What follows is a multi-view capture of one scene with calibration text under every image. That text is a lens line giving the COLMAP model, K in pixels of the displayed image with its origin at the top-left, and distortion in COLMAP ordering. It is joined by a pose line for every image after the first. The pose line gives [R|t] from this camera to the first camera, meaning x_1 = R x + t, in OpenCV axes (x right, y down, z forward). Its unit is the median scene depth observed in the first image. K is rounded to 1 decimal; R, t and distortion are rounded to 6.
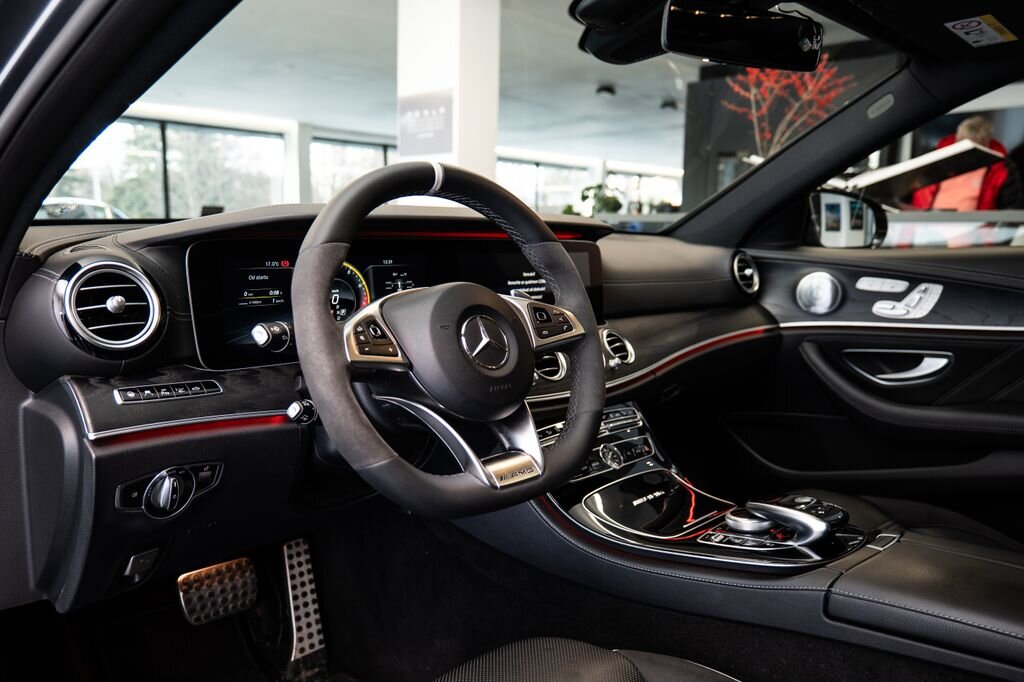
lens RADIAL K [[658.0, 0, 512.0], [0, 658.0, 341.0], [0, 0, 1]] dist [0.000036, -0.001570]
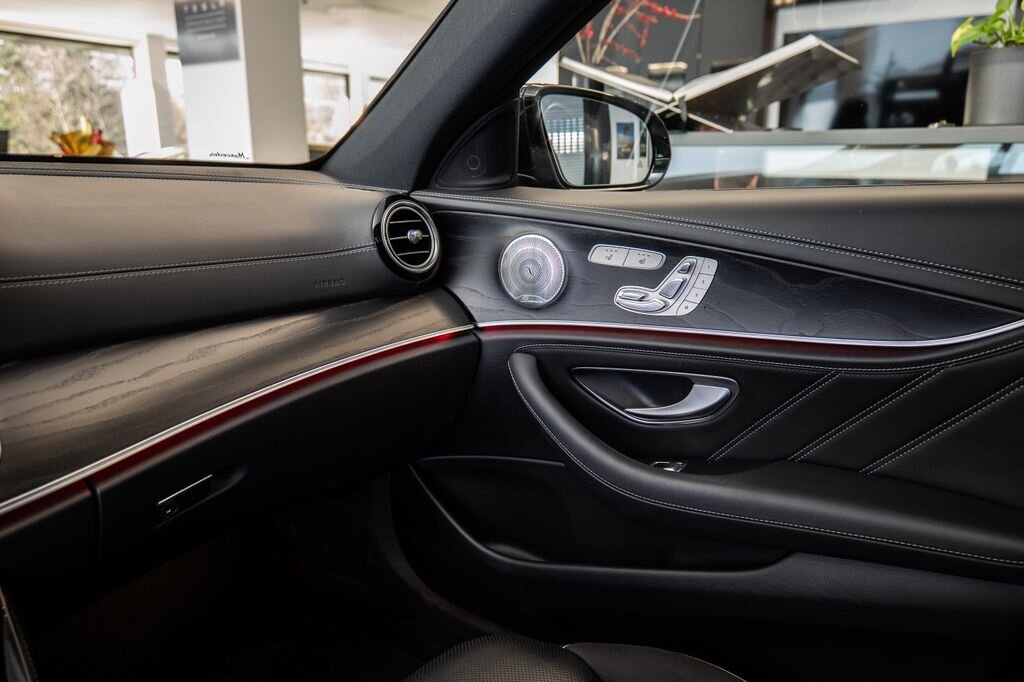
lens RADIAL K [[694.1, 0, 512.0], [0, 694.1, 341.0], [0, 0, 1]] dist [0.007257, 0.001059]
pose [[0.986534, -0.046866, 0.156698, 0.382075], [0.032522, 0.995146, 0.092884, -0.074572], [-0.160290, -0.086537, 0.983269, 0.438114]]
